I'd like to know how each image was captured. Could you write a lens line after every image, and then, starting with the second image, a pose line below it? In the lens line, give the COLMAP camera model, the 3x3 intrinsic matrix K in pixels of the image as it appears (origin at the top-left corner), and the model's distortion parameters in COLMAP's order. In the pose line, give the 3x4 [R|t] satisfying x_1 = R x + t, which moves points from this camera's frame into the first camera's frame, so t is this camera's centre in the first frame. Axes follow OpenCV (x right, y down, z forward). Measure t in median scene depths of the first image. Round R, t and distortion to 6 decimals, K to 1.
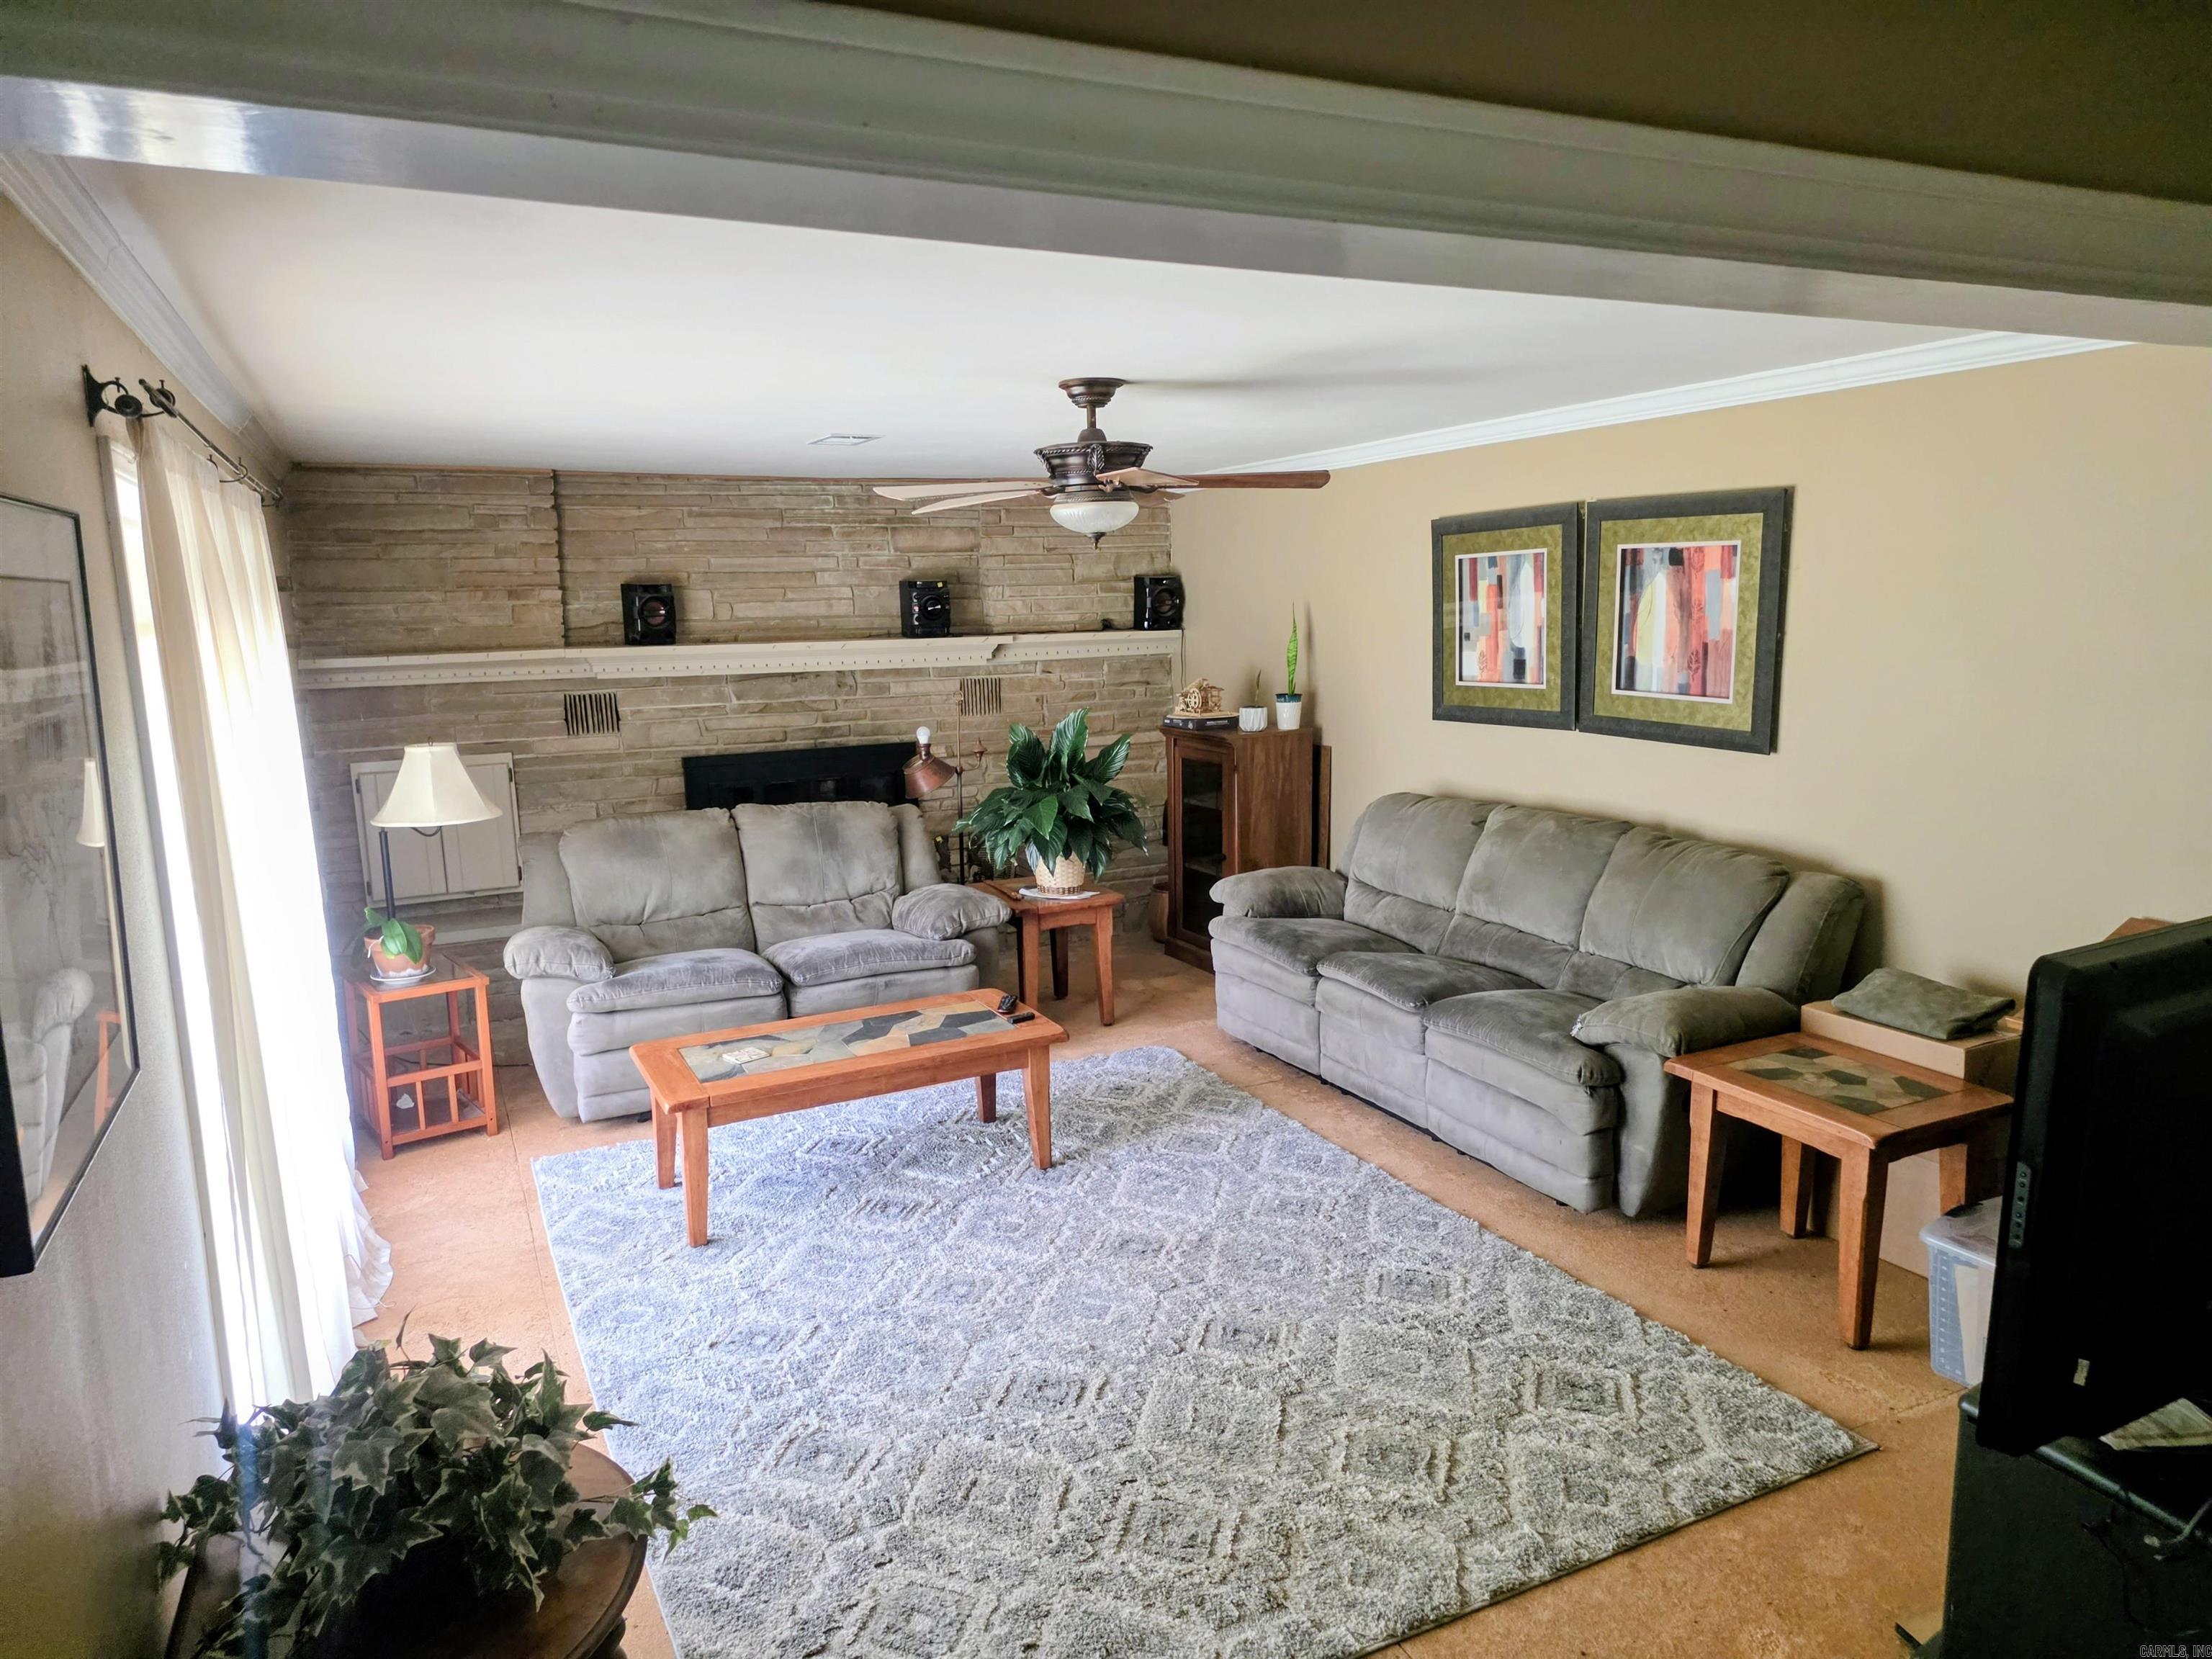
lens RADIAL K [[1494.3, 0, 1106.2], [0, 1494.3, 837.3], [0, 0, 1]] dist [0.036392, 0.000403]
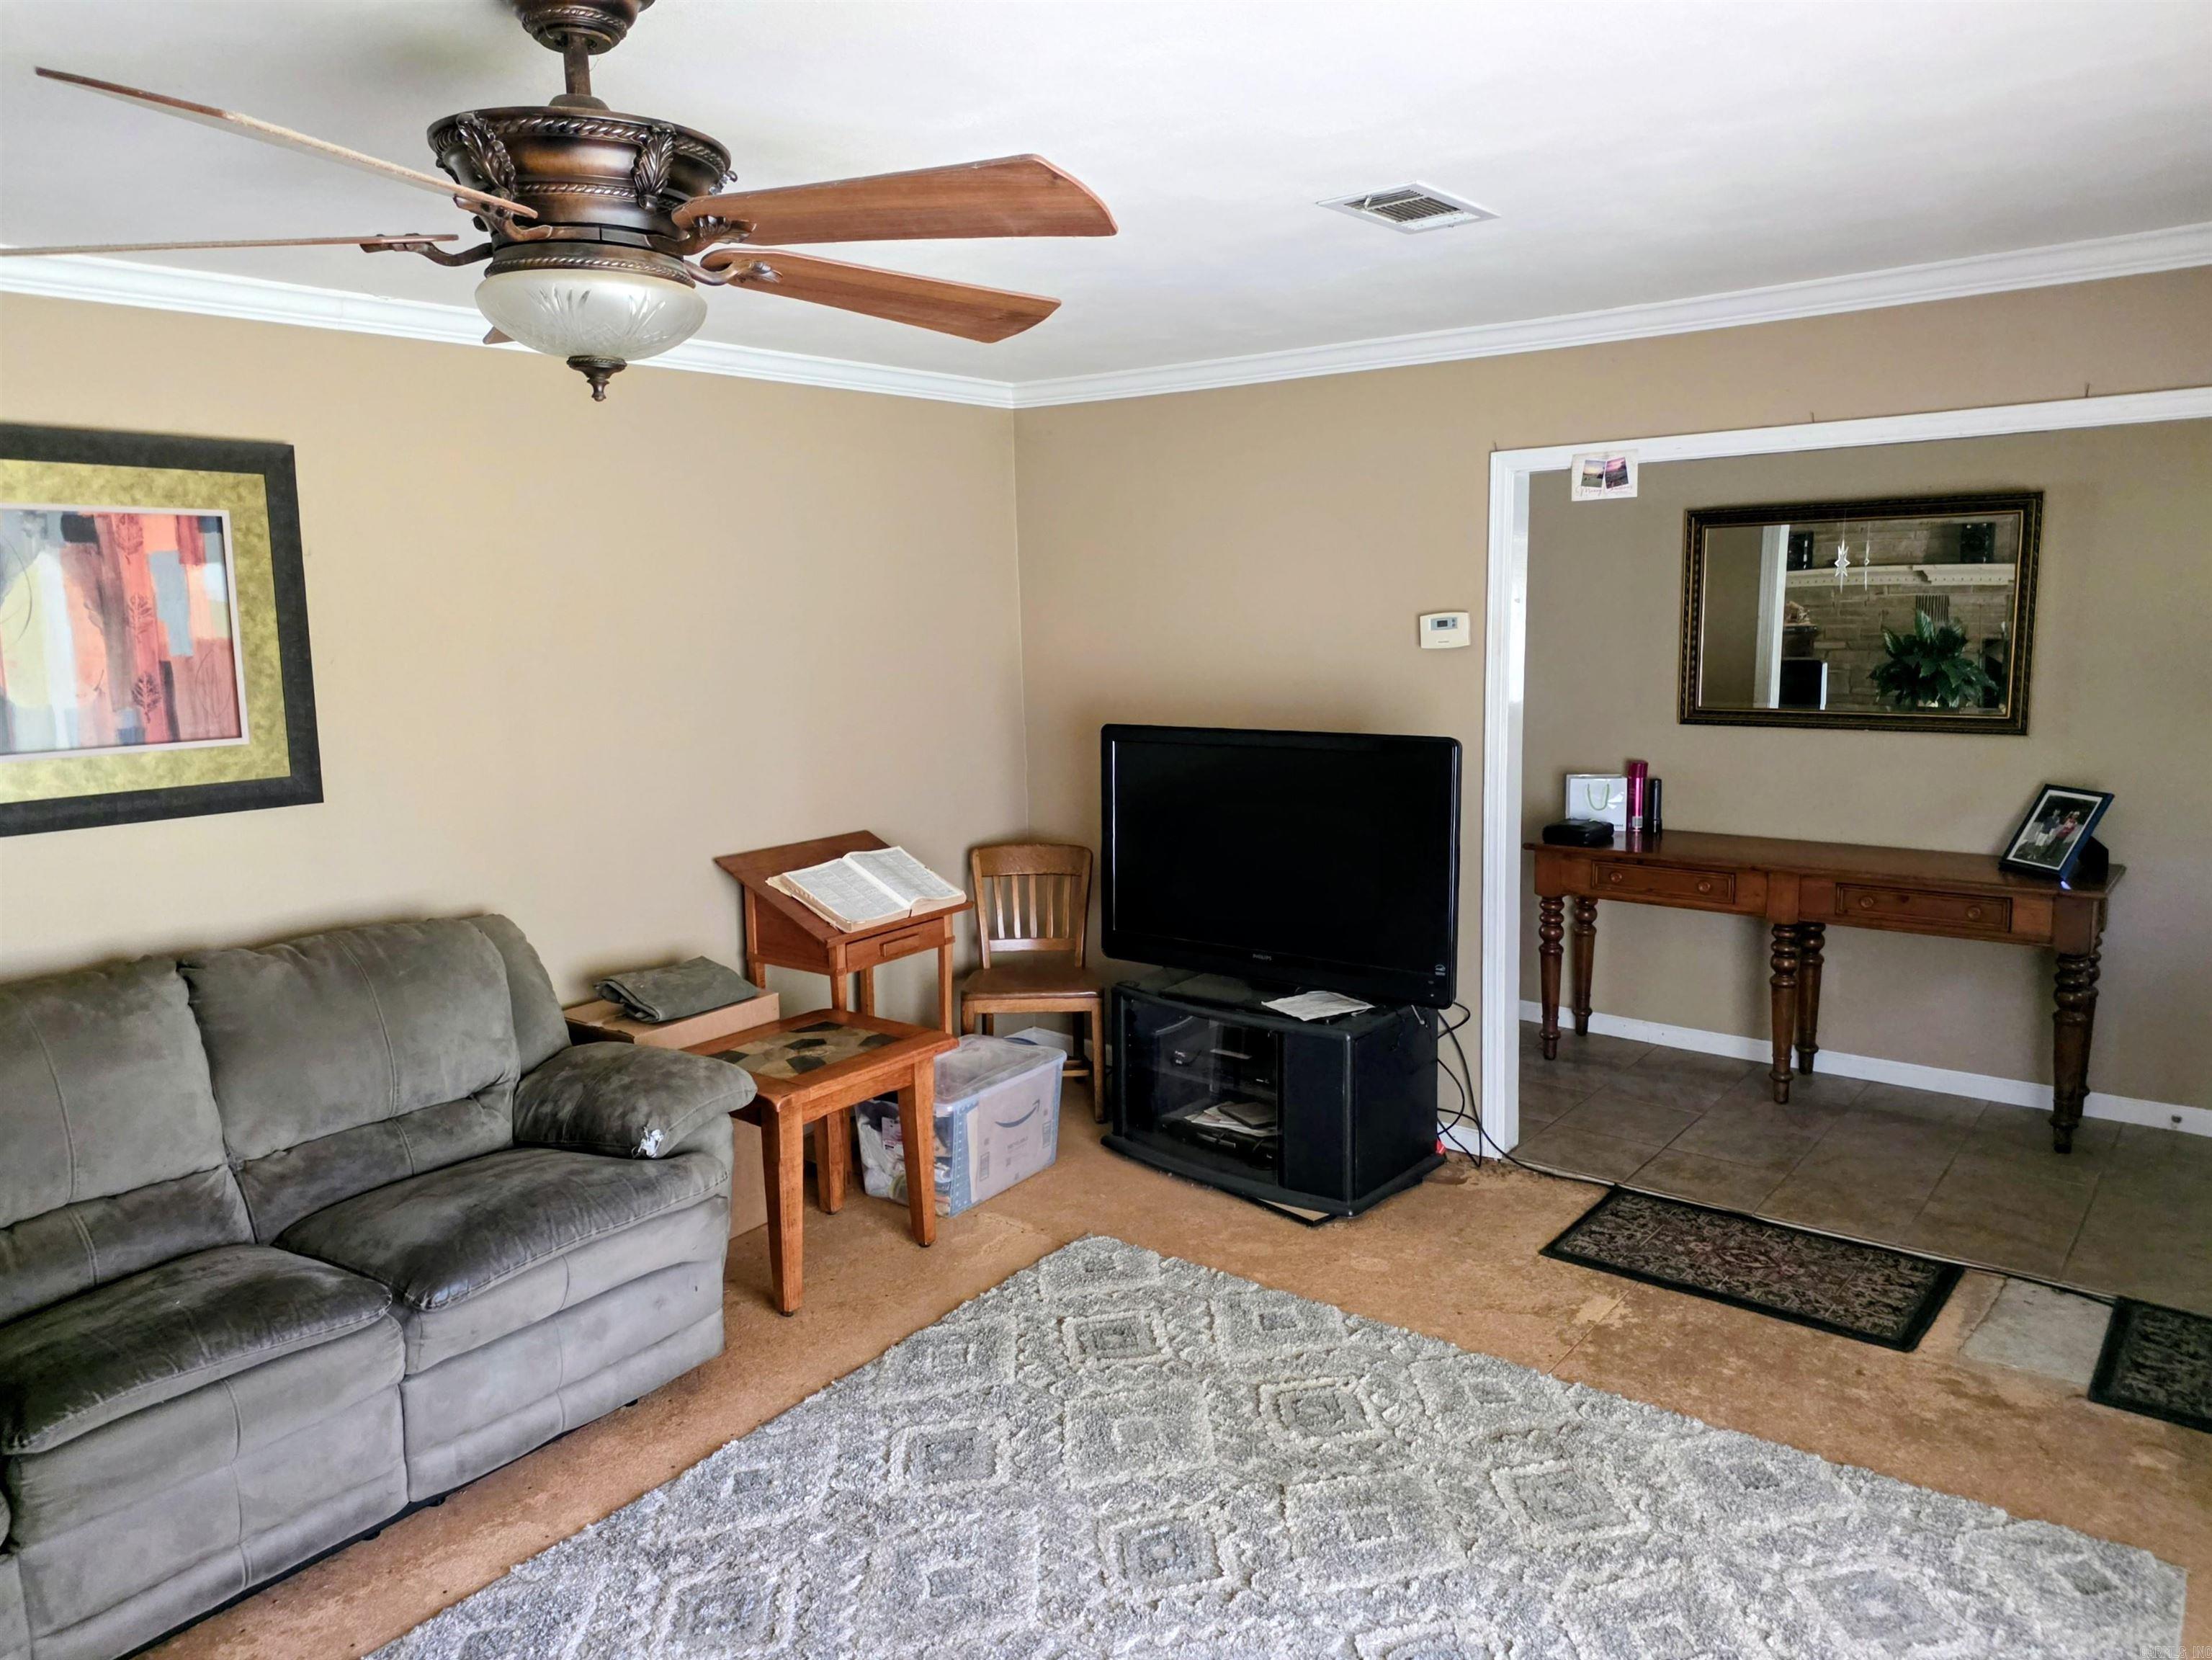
lens RADIAL K [[1494.5, 0, 1099.3], [0, 1494.5, 811.3], [0, 0, 1]] dist [0.036392, 0.000403]
pose [[-0.437055, -0.093072, 0.894606, -0.390825], [0.186358, 0.963678, 0.191302, -0.119727], [-0.879917, 0.250326, -0.403835, 0.946705]]
